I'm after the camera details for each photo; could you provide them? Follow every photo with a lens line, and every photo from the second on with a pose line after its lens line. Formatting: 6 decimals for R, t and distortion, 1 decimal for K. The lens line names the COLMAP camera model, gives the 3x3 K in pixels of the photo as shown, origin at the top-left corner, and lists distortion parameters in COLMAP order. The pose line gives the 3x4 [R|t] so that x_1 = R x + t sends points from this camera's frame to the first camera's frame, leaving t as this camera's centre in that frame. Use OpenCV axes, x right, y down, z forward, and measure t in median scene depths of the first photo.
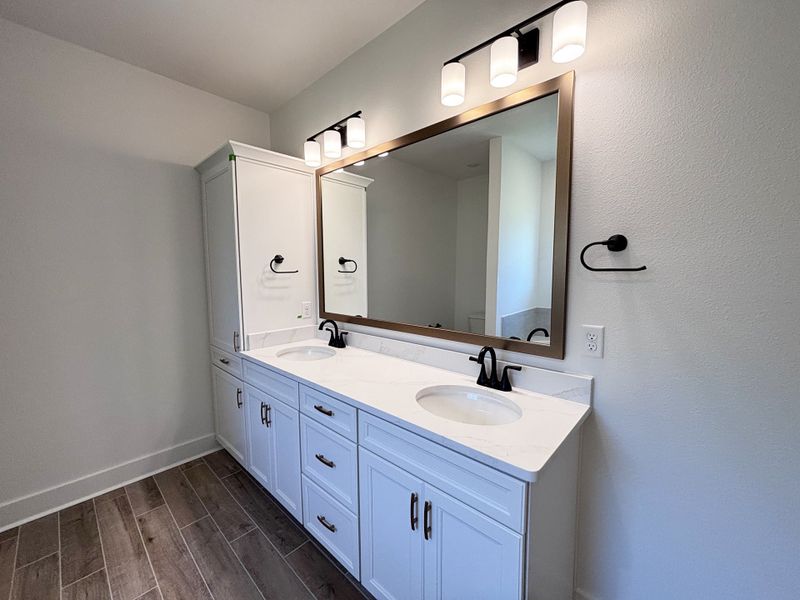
lens RADIAL K [[326.8, 0, 399.4], [0, 326.8, 296.9], [0, 0, 1]] dist [0.002009, 0.000256]
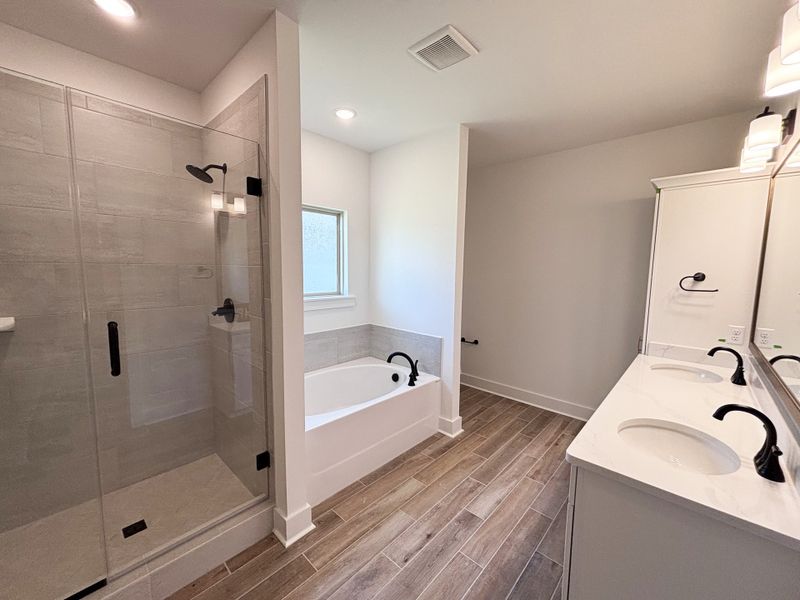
lens RADIAL K [[326.8, 0, 400.0], [0, 326.8, 299.9], [0, 0, 1]] dist [0.002009, 0.000256]
pose [[0.003273, 0.108665, -0.994073, 0.670668], [-0.101342, 0.988996, 0.107777, -0.066847], [0.994846, 0.100388, 0.014250, 0.094653]]
